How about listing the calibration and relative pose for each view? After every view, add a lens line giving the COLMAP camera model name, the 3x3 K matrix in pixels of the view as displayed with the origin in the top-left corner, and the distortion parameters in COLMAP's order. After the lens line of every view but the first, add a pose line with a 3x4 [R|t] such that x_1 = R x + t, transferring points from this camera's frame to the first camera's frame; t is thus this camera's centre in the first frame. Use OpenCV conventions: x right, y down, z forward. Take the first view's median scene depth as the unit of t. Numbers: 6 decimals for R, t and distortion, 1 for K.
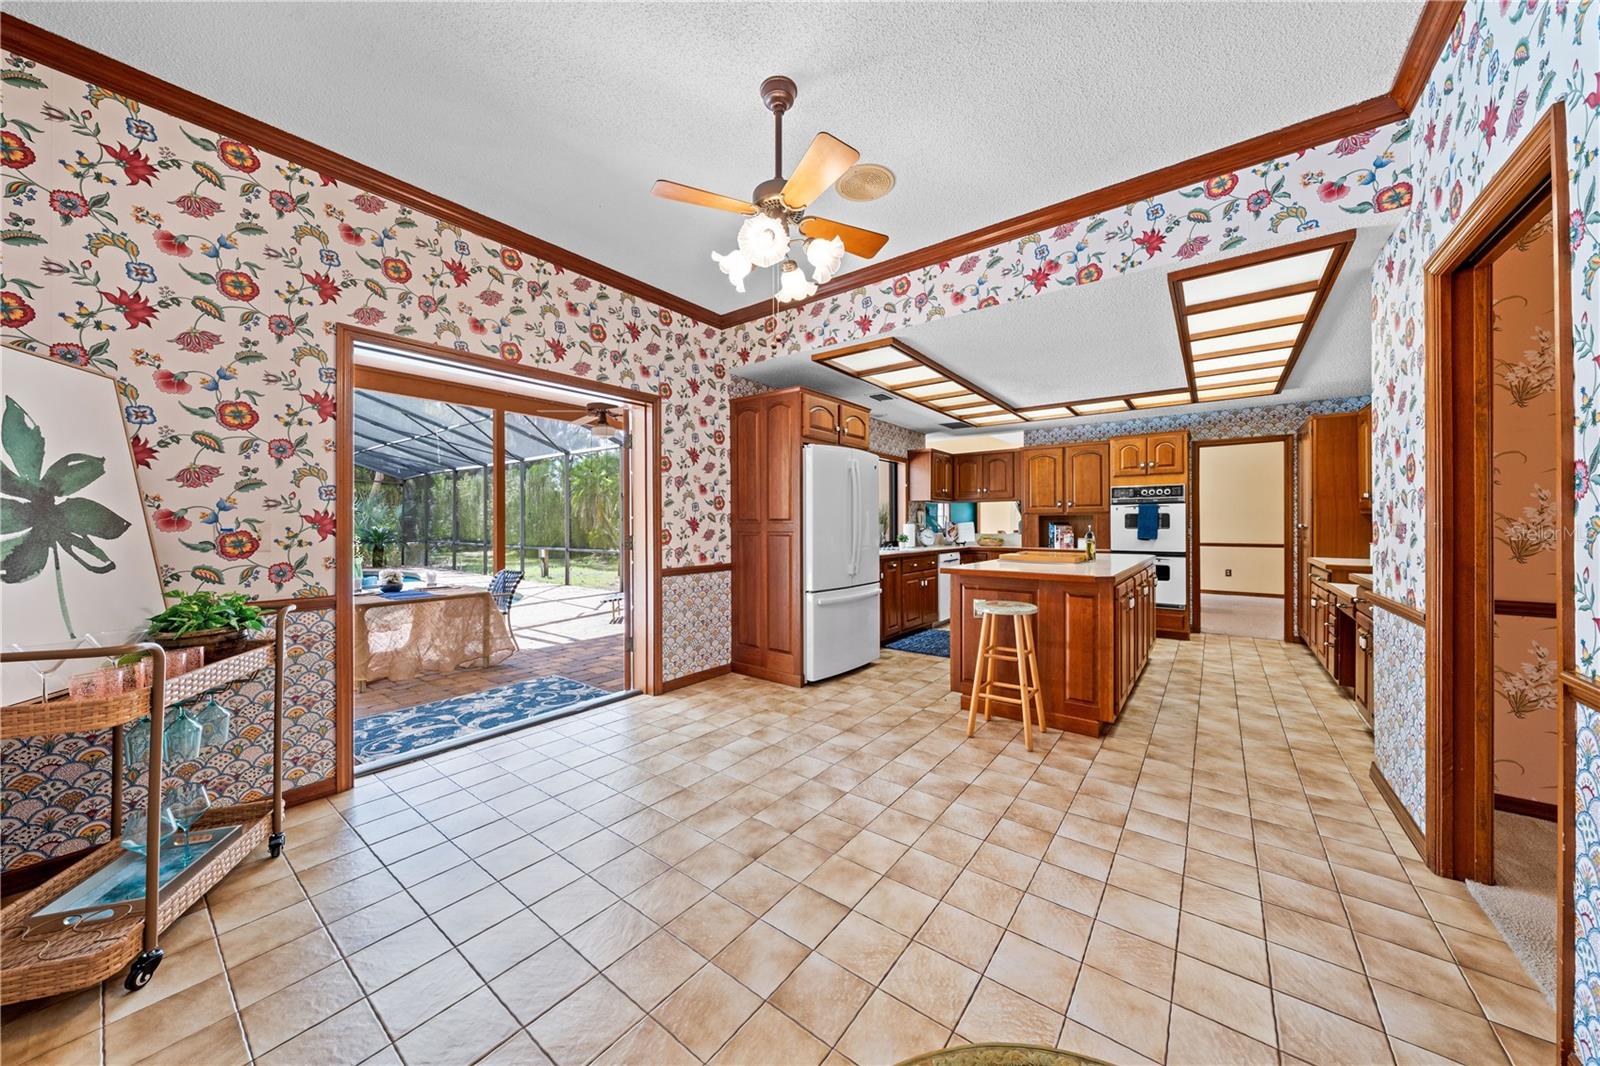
lens RADIAL K [[540.5, 0, 805.7], [0, 540.5, 521.6], [0, 0, 1]] dist [-0.007442, 0.000717]
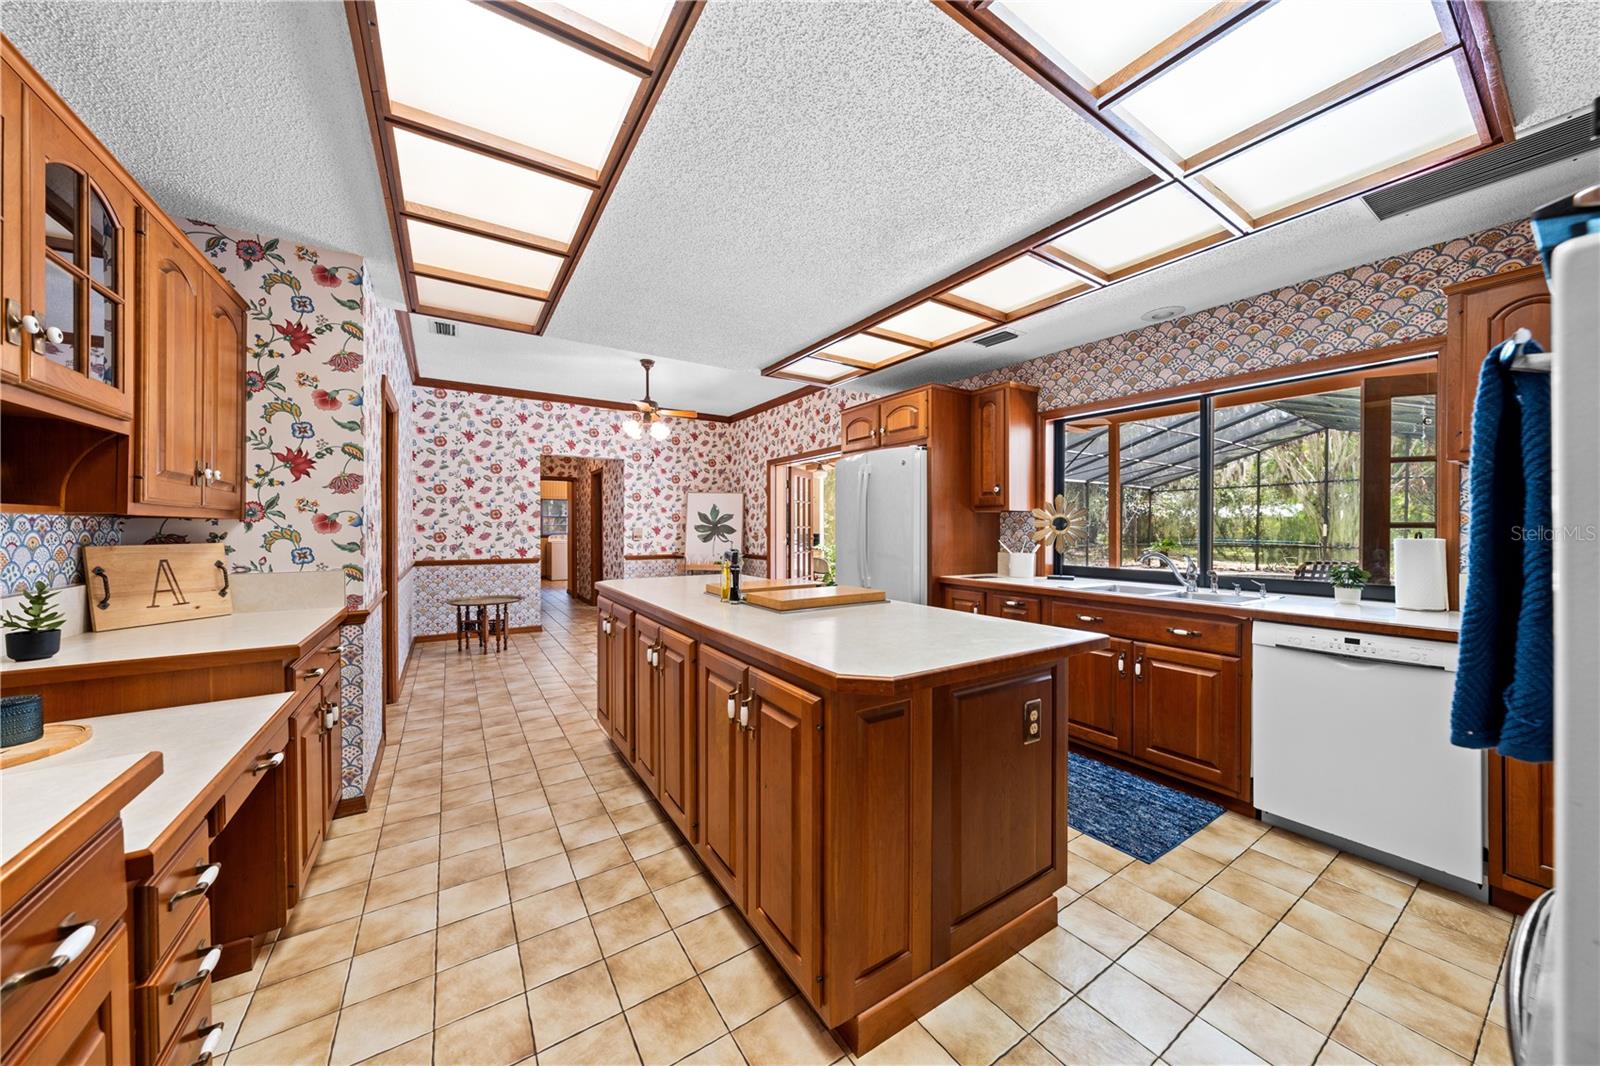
lens RADIAL K [[540.5, 0, 801.2], [0, 540.5, 530.7], [0, 0, 1]] dist [-0.007442, 0.000717]
pose [[-0.336773, 0.003772, -0.941578, 0.776082], [0.001624, 0.999993, 0.003425, -0.002982], [0.941584, -0.000376, -0.336777, 0.936158]]
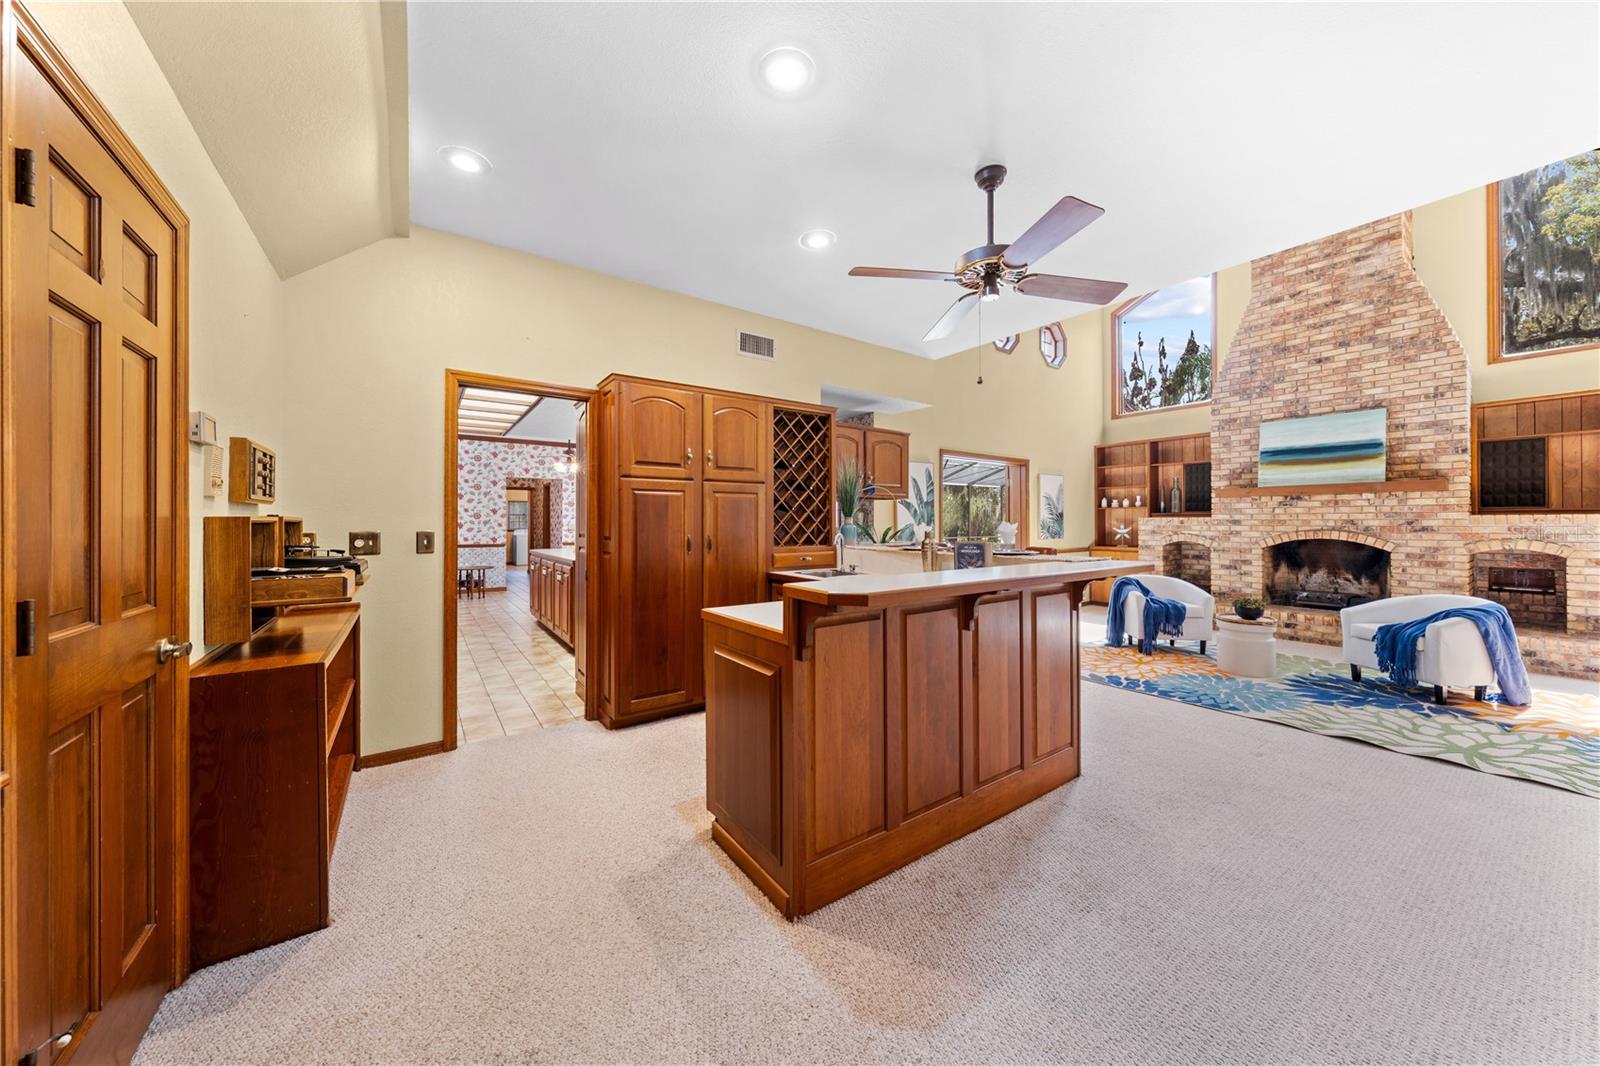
lens RADIAL K [[540.5, 0, 798.0], [0, 540.5, 519.6], [0, 0, 1]] dist [-0.007442, 0.000717]
pose [[-0.298998, -0.006085, -0.954234, 1.319557], [0.003590, 0.999965, -0.007501, -0.004724], [0.954247, -0.005668, -0.298965, 1.507143]]
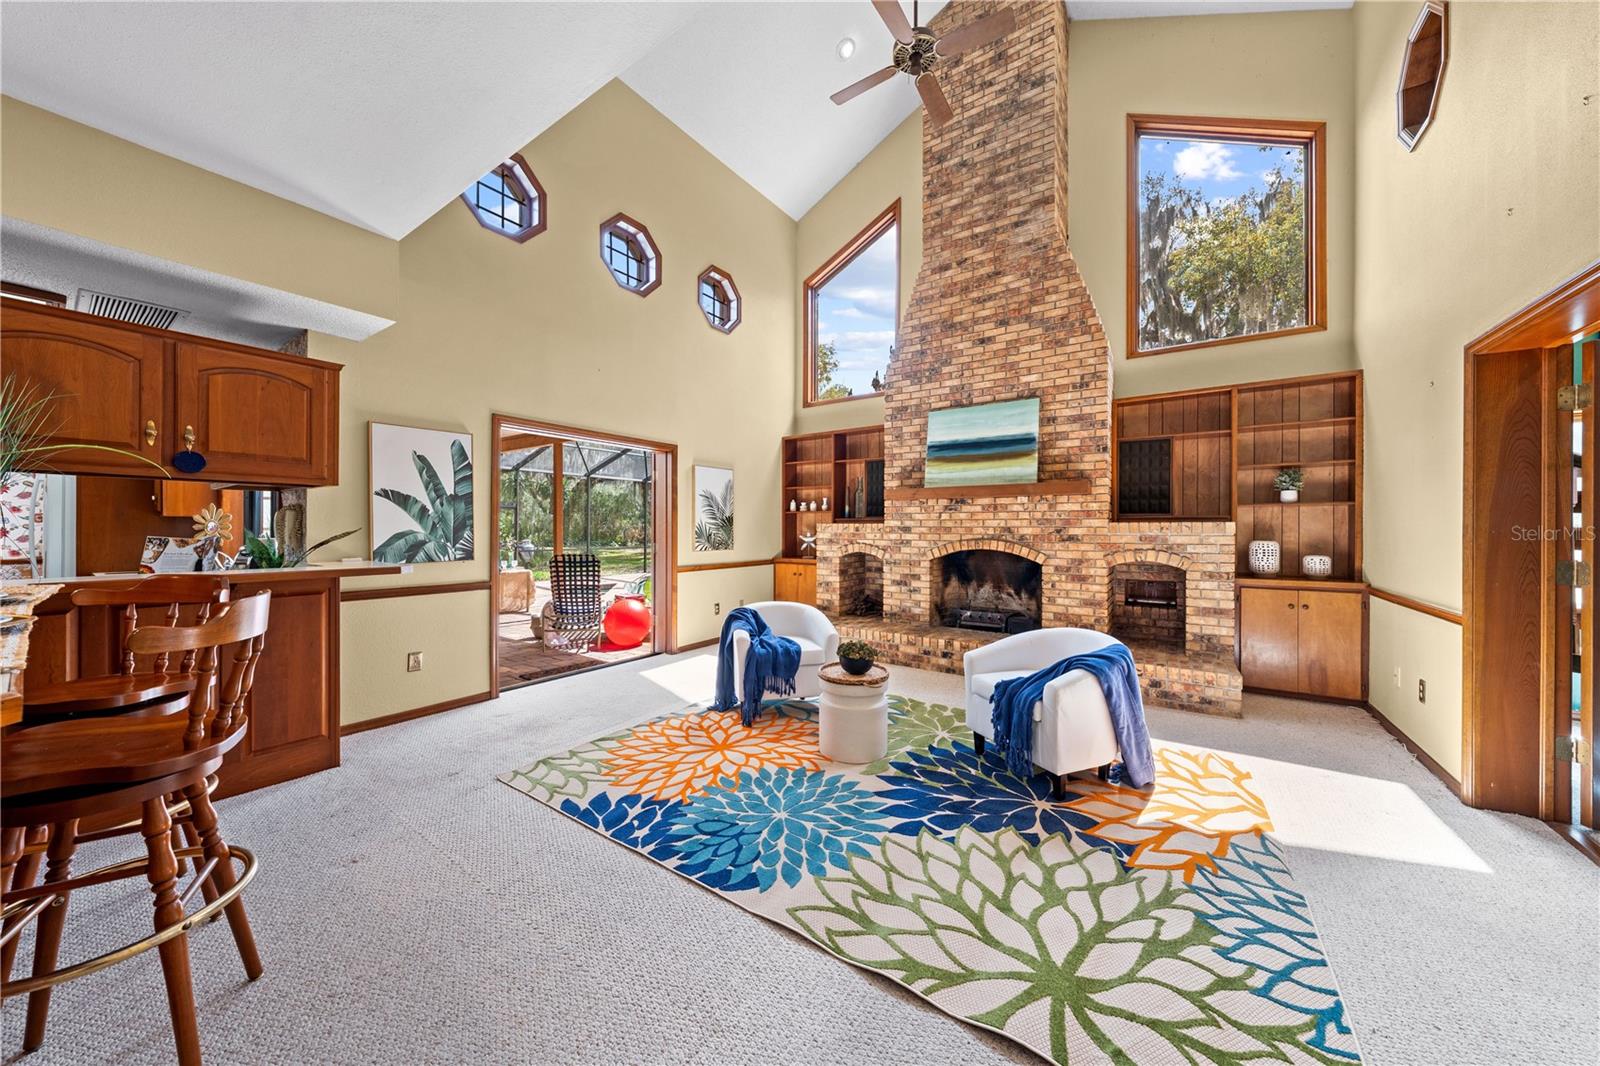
lens RADIAL K [[540.5, 0, 796.8], [0, 540.5, 529.1], [0, 0, 1]] dist [-0.007442, 0.000717]
pose [[0.043726, 0.000759, -0.999043, 0.887628], [0.000311, 1.000000, 0.000774, -0.006252], [0.999043, -0.000345, 0.043726, 1.829520]]
